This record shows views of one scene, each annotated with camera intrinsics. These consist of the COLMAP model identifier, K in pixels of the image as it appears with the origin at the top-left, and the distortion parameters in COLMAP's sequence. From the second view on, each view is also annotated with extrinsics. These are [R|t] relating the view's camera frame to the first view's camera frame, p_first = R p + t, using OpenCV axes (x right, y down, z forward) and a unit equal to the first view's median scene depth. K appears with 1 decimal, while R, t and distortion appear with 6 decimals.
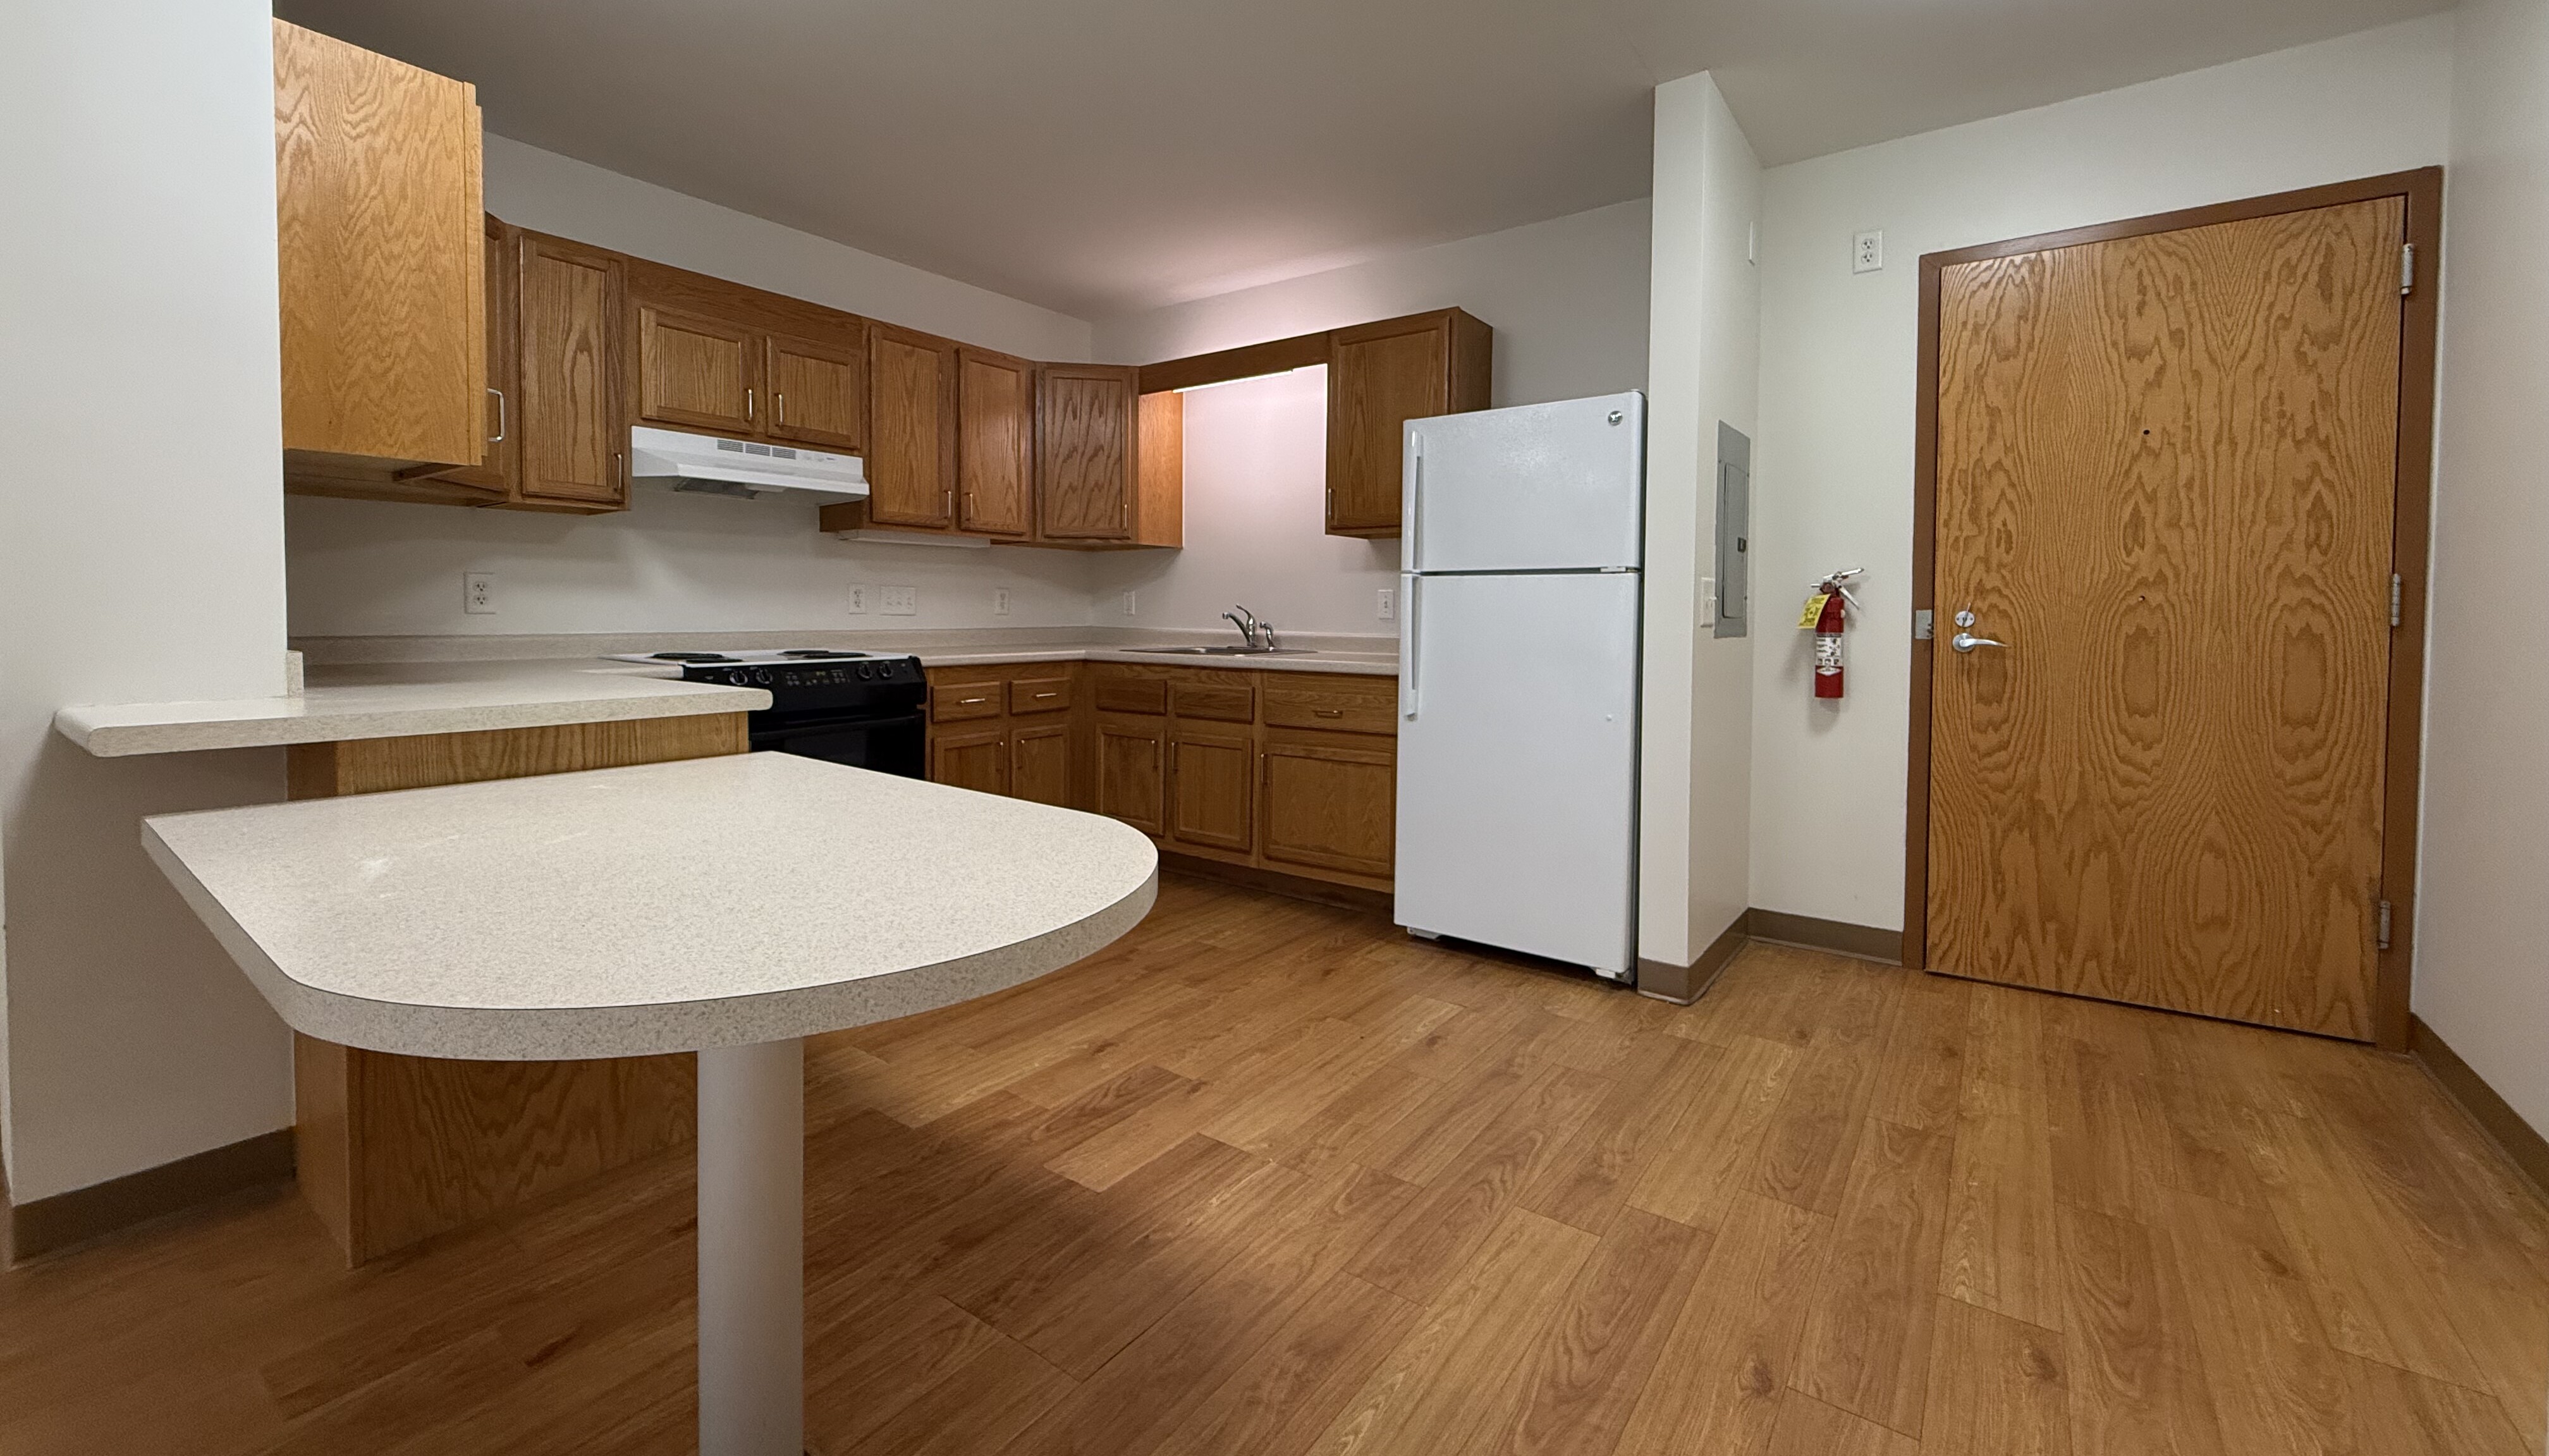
lens RADIAL K [[1003.8, 0, 1280.0], [0, 1003.8, 648.0], [0, 0, 1]] dist [-0.034252, 0.009568]
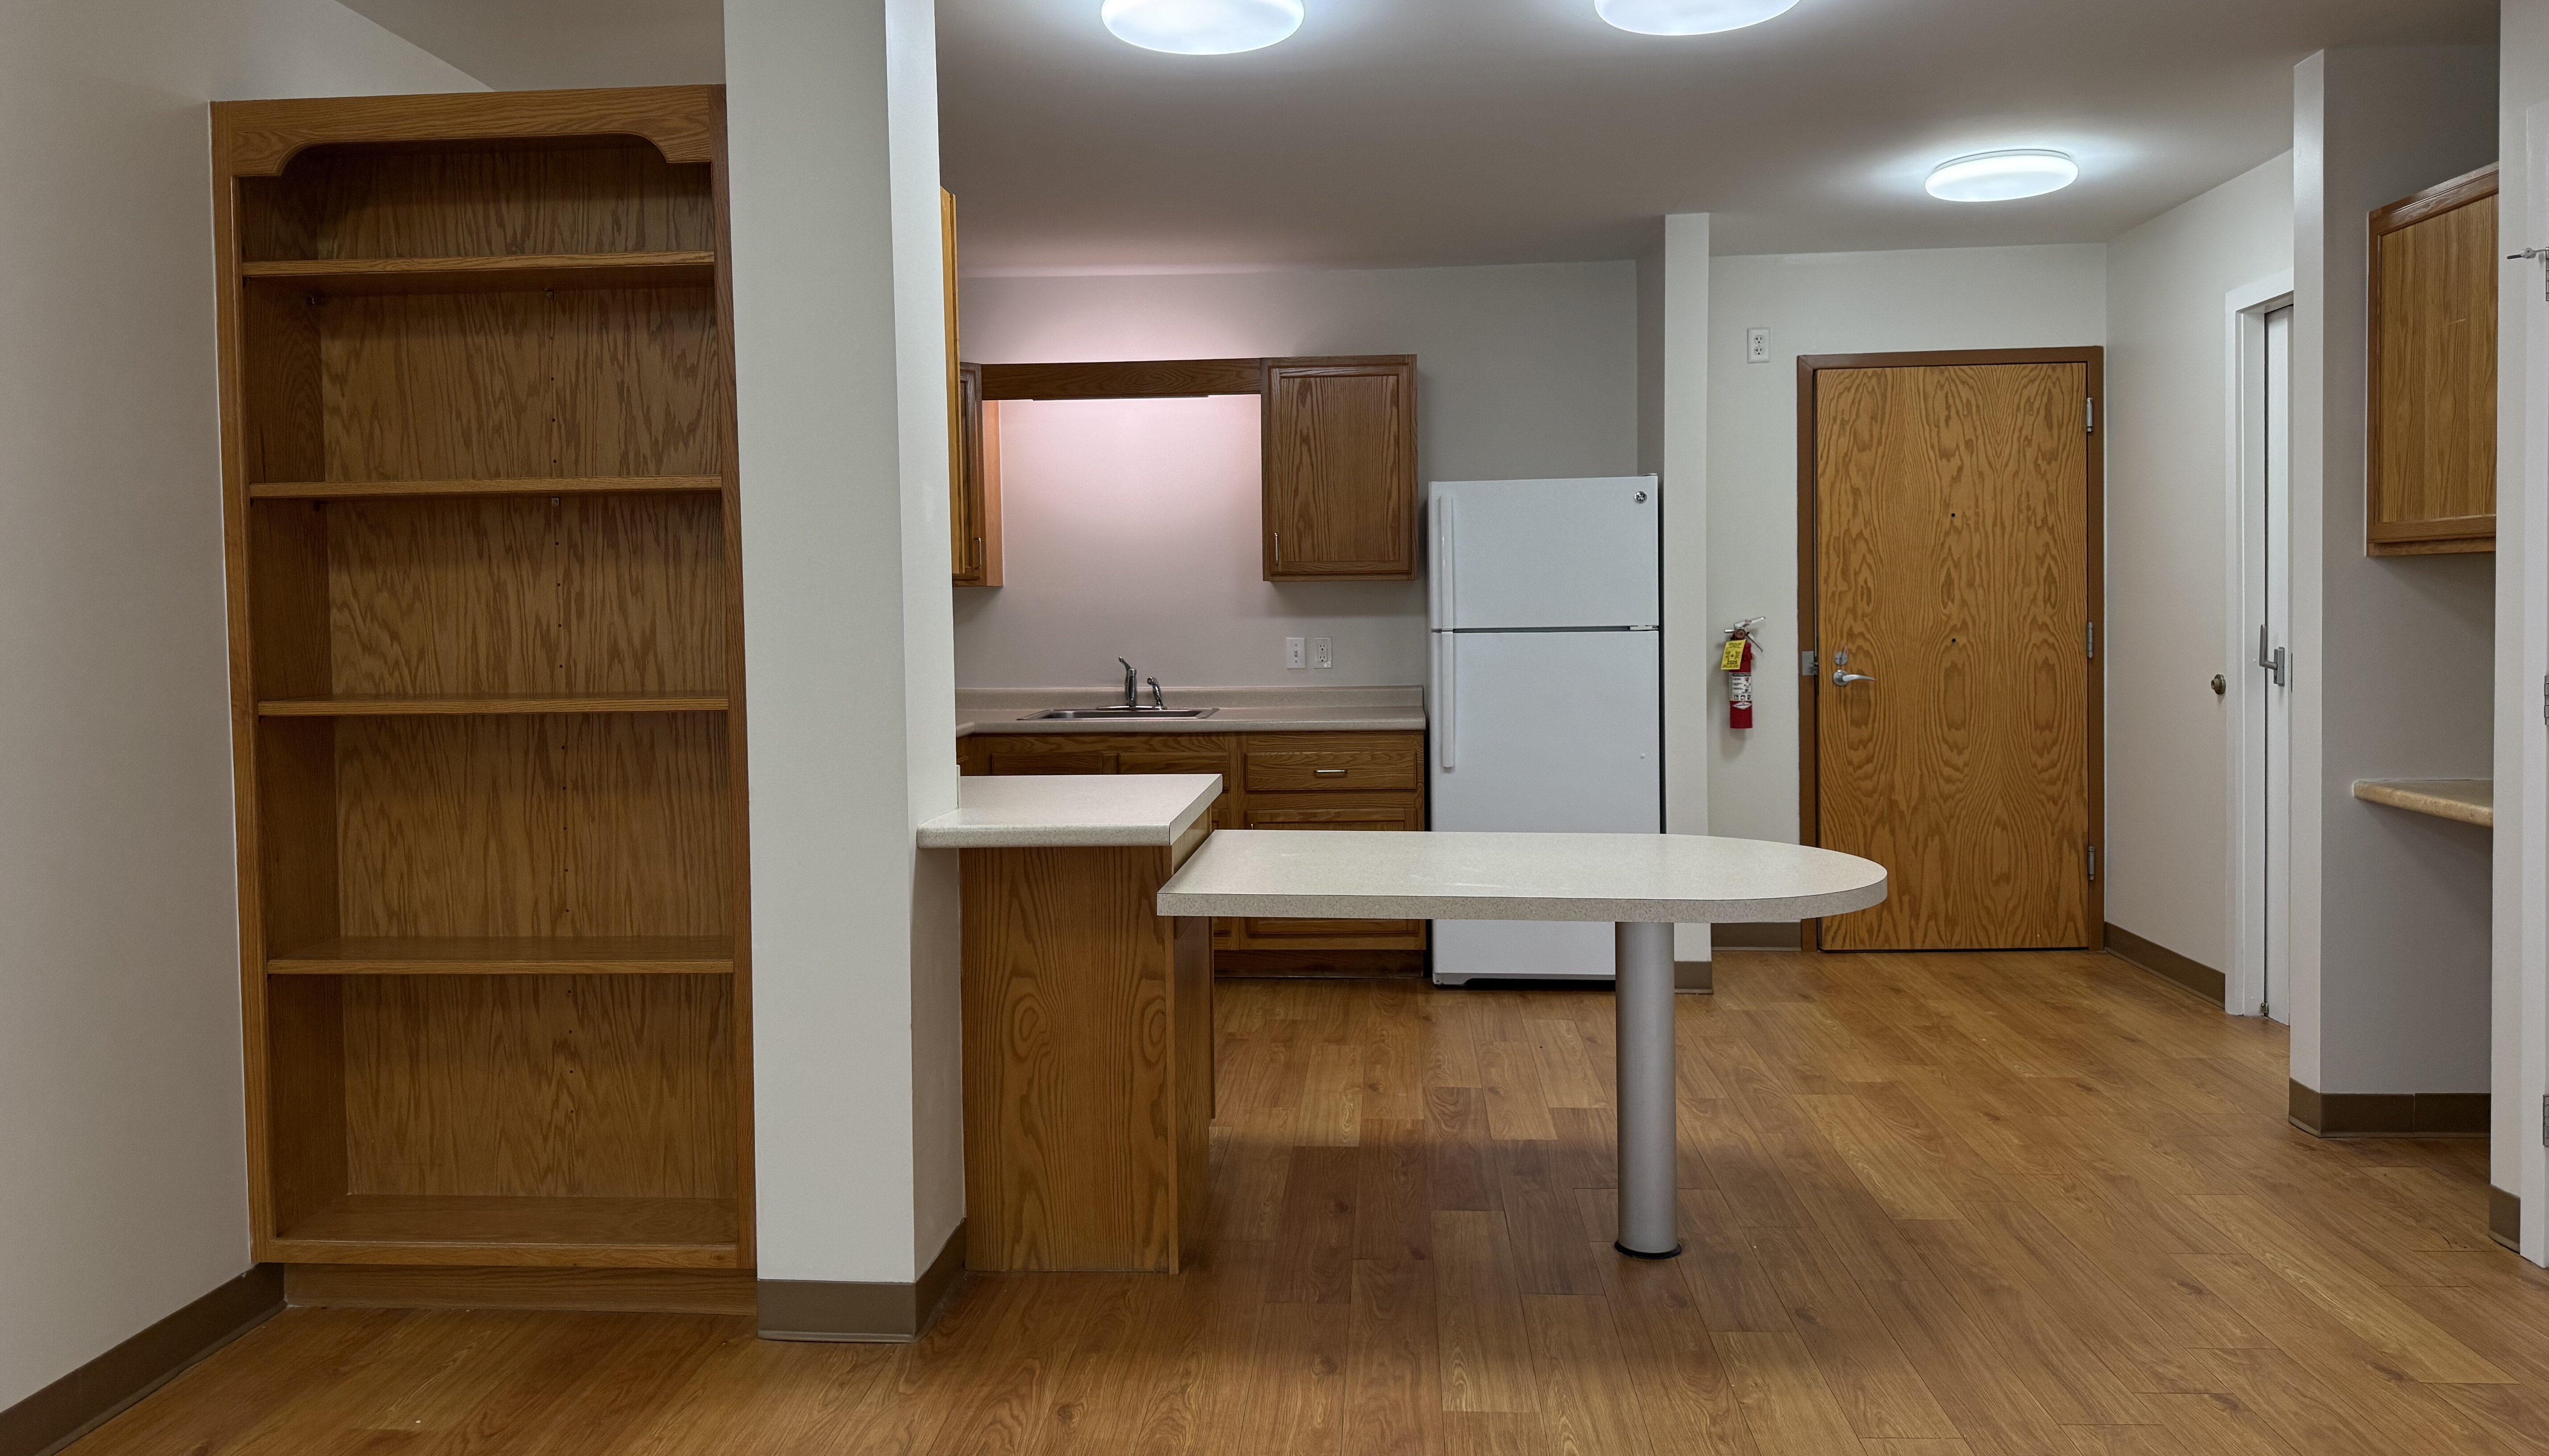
lens RADIAL K [[1711.2, 0, 1276.7], [0, 1711.2, 660.4], [0, 0, 1]] dist [-0.005769, -0.004048]
pose [[0.846838, -0.036232, 0.530615, -1.047504], [0.037622, 0.999258, 0.008189, -0.071535], [-0.530519, 0.013028, 0.847573, -0.437599]]
